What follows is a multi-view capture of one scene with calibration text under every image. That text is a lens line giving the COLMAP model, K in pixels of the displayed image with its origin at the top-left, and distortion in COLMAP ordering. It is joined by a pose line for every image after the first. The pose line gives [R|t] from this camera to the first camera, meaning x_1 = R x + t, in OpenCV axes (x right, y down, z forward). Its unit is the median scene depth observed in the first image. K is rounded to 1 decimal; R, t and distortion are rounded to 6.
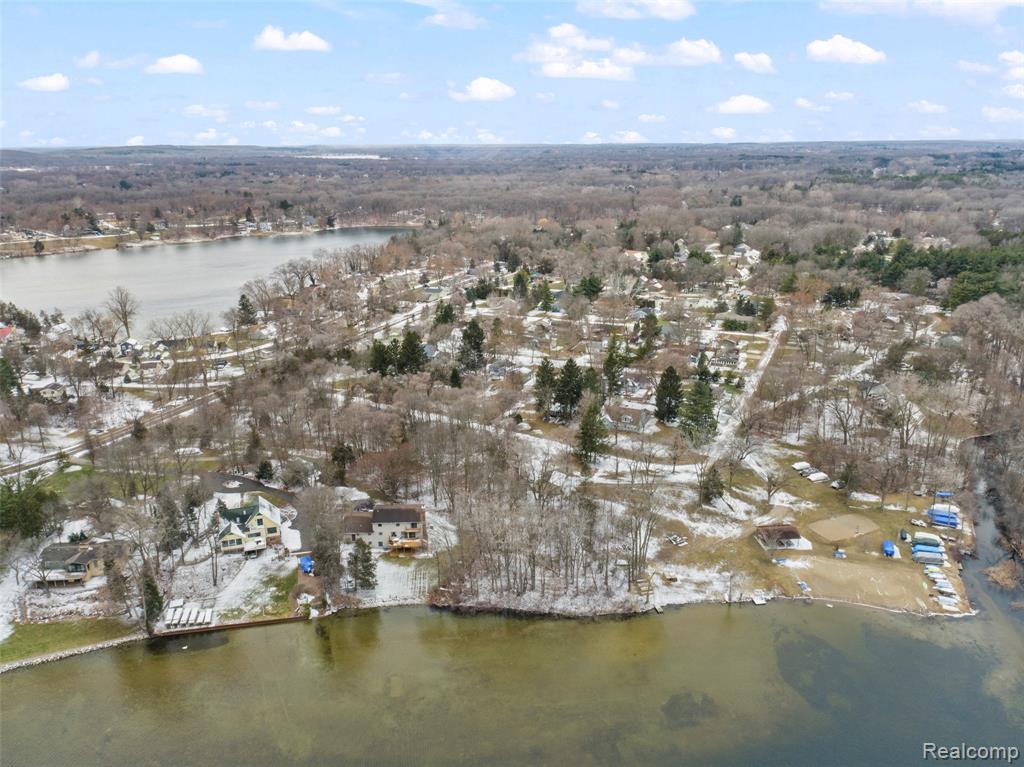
lens RADIAL K [[777.4, 0, 512.0], [0, 777.4, 383.5], [0, 0, 1]] dist [-0.023804, 0.014388]
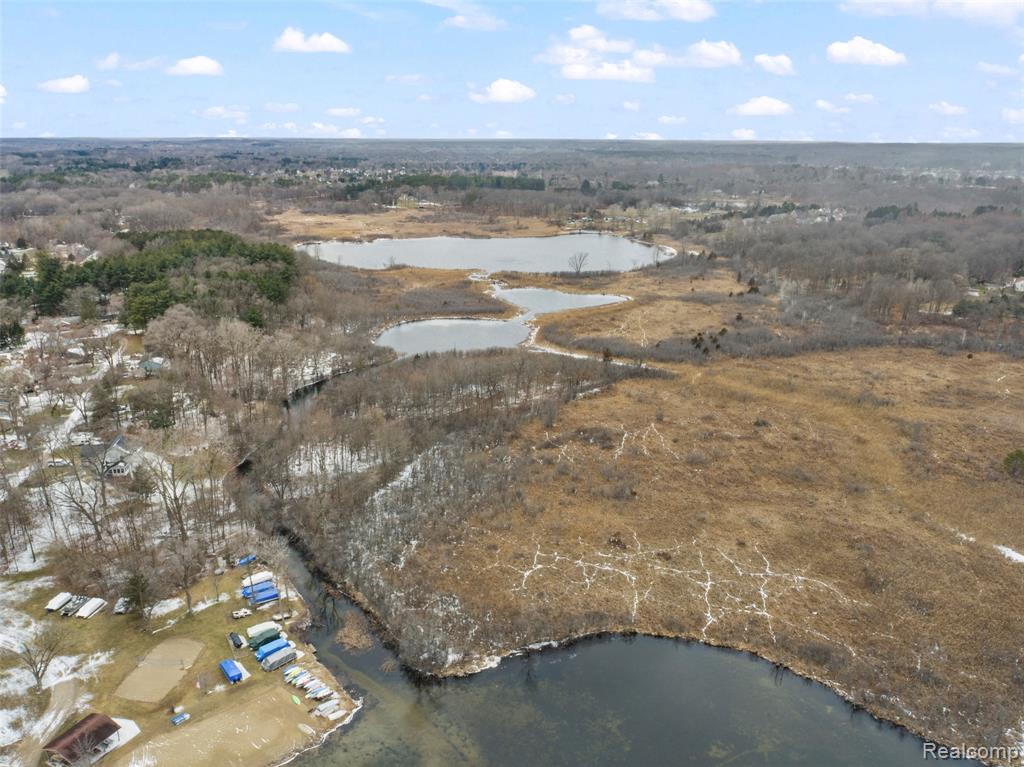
lens RADIAL K [[777.4, 0, 512.0], [0, 777.4, 383.5], [0, 0, 1]] dist [-0.023804, 0.014388]
pose [[0.507274, -0.246062, 0.825910, 0.043275], [0.244054, 0.960155, 0.136160, -0.064834], [-0.826505, 0.132497, 0.547114, 0.208295]]
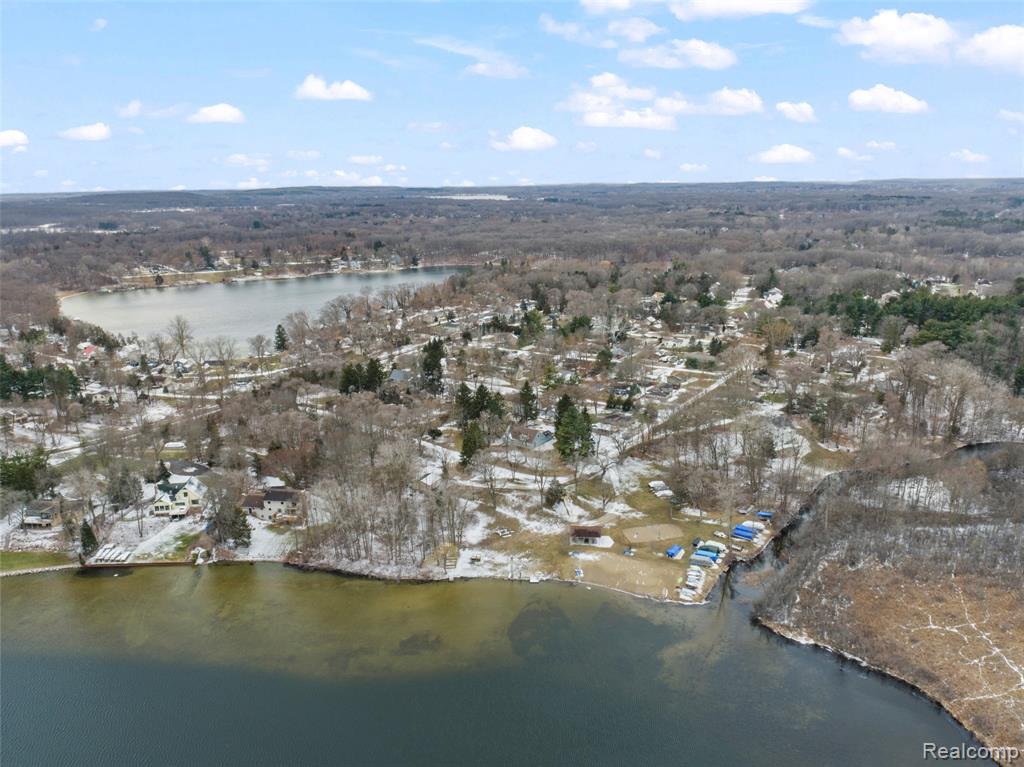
lens RADIAL K [[777.4, 0, 512.0], [0, 777.4, 383.5], [0, 0, 1]] dist [-0.023804, 0.014388]
pose [[0.985113, 0.036854, -0.167912, 0.289141], [-0.044671, 0.998075, -0.043015, 0.013884], [0.166003, 0.049875, 0.984863, -0.143860]]
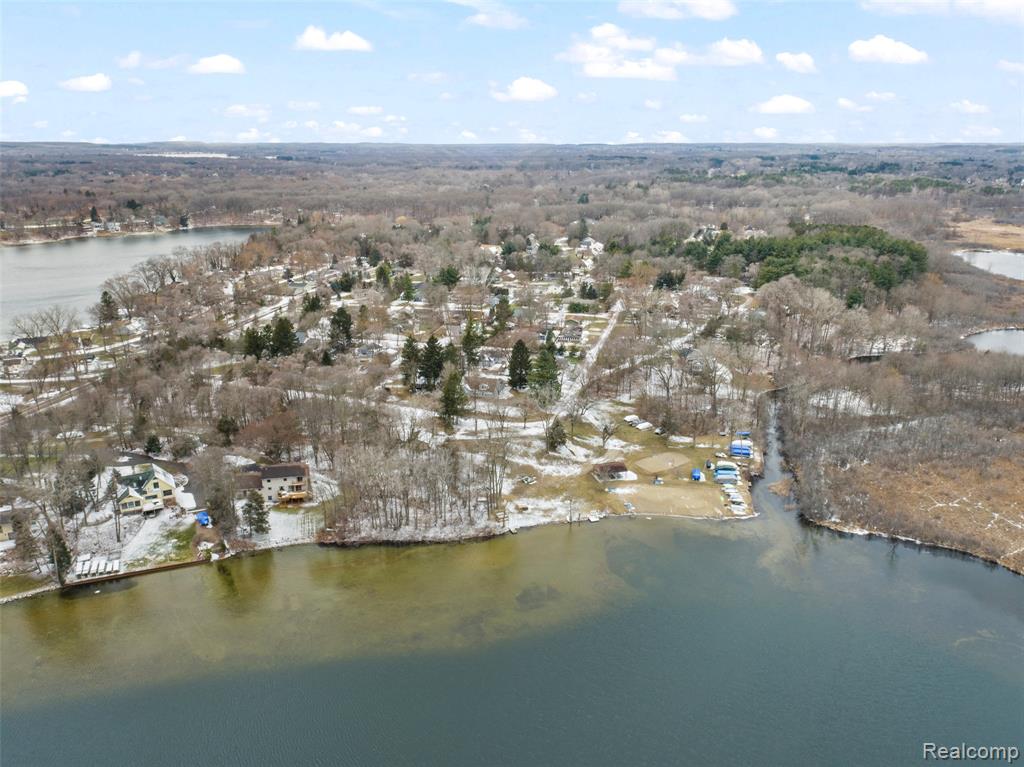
lens RADIAL K [[777.4, 0, 512.0], [0, 777.4, 383.5], [0, 0, 1]] dist [-0.023804, 0.014388]
pose [[0.984195, -0.042913, 0.171809, -0.006261], [0.042876, 0.999073, 0.003928, 0.033666], [-0.171818, 0.003500, 0.985122, -0.114162]]
